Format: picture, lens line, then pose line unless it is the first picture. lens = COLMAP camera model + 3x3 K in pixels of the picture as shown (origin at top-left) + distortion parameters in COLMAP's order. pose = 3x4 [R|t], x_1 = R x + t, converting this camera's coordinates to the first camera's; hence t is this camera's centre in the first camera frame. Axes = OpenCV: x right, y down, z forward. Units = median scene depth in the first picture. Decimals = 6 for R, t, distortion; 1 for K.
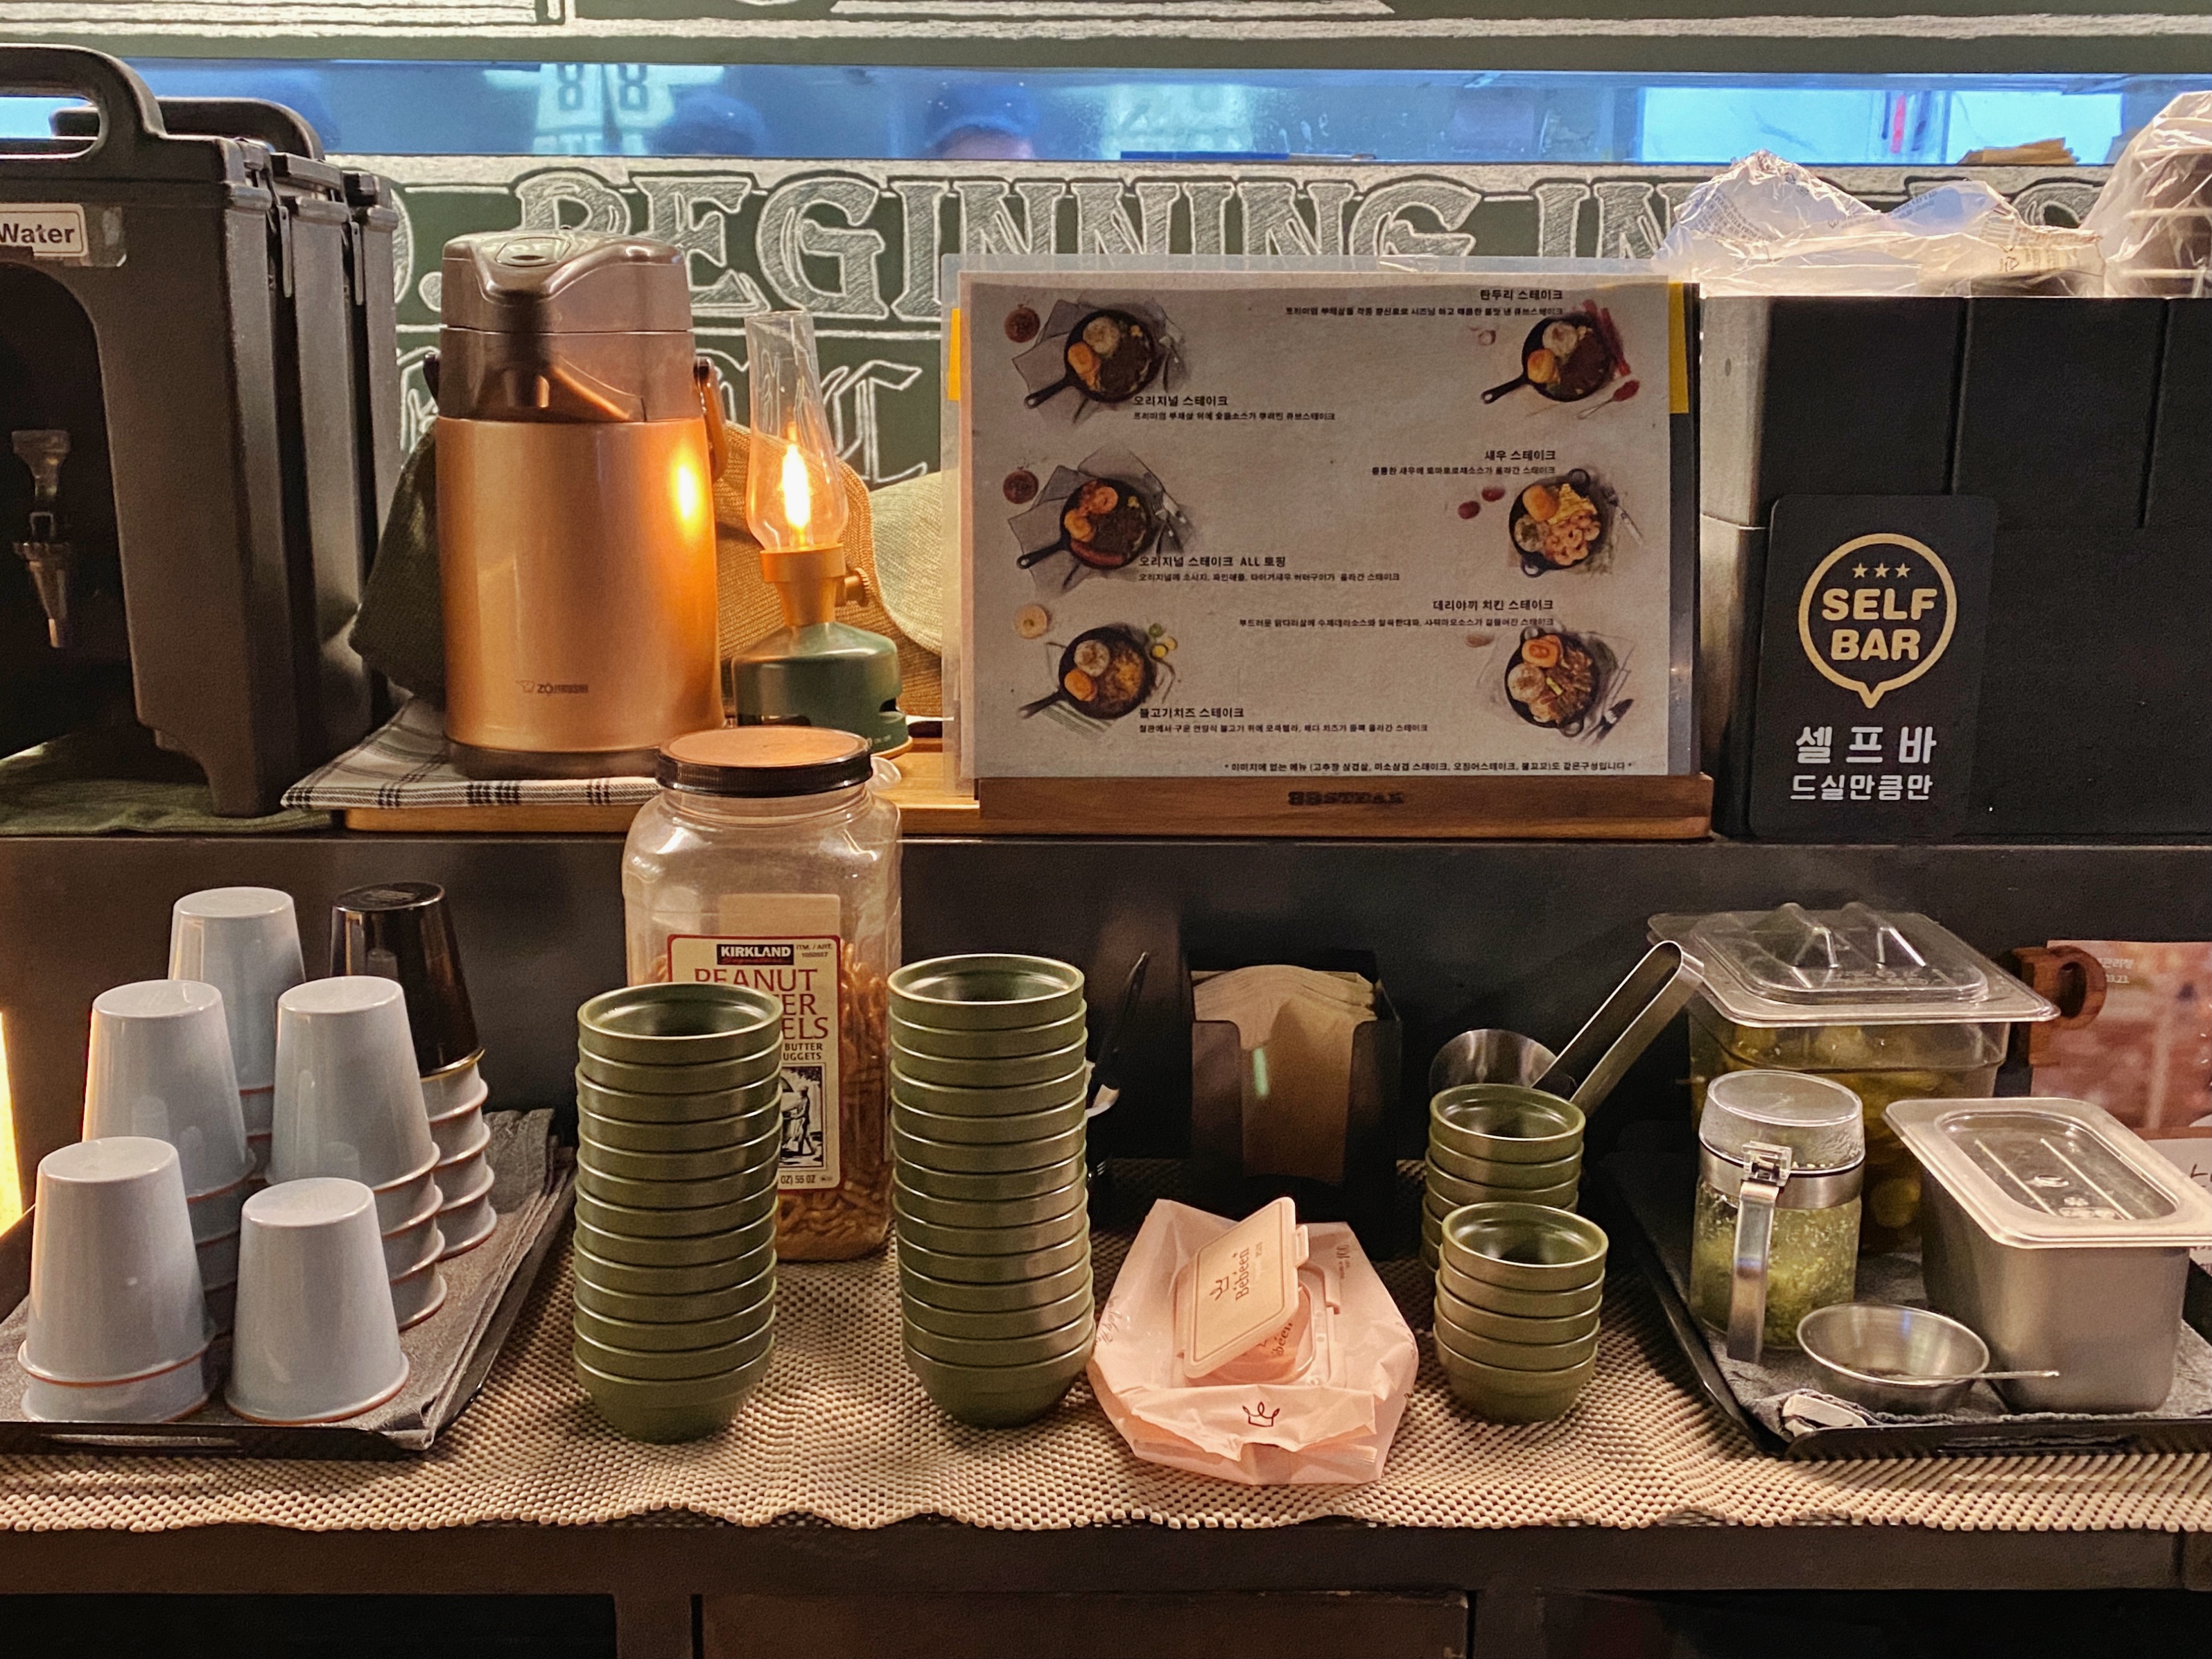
lens RADIAL K [[2147.4, 0, 1105.1], [0, 2147.4, 830.6], [0, 0, 1]] dist [0.024784, 0.000000]
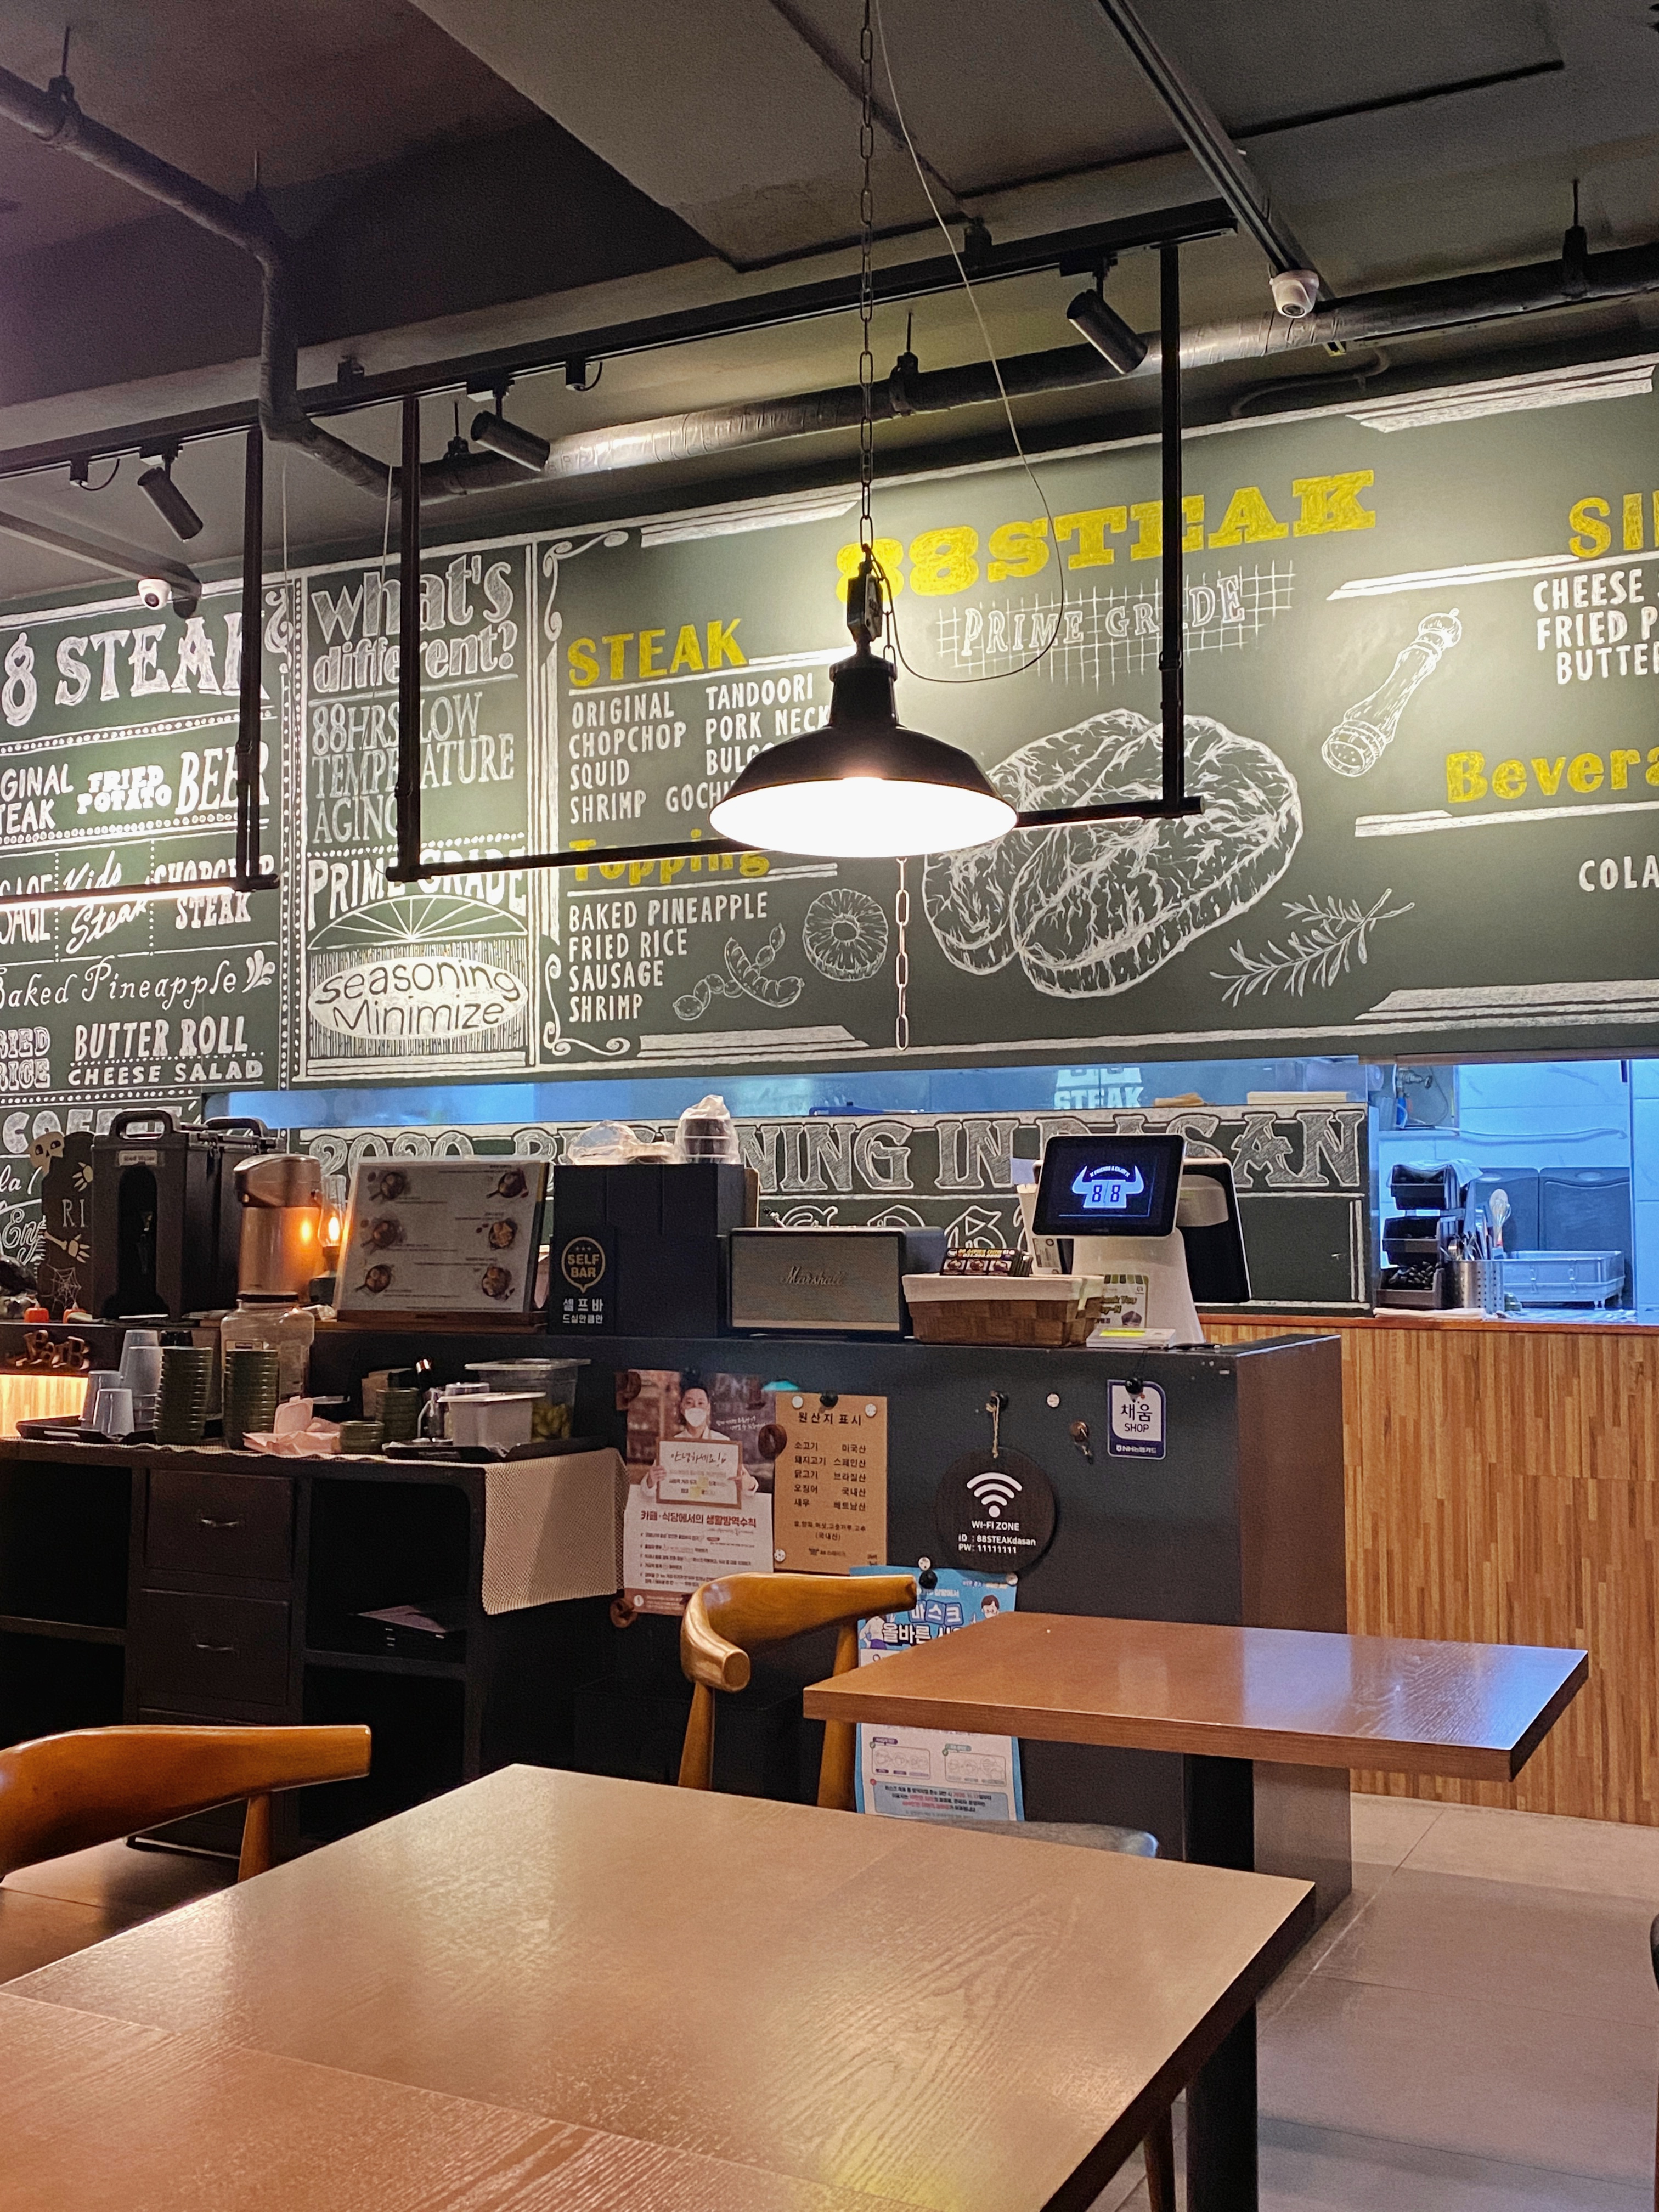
lens RADIAL K [[2211.8, 0, 830.8], [0, 2211.8, 1103.8], [0, 0, 1]] dist [0.023624, 0.000000]
pose [[0.894755, -0.030798, -0.445495, 2.124049], [-0.100489, 0.958146, -0.268065, 0.506371], [0.435105, 0.284620, 0.854210, -1.667768]]
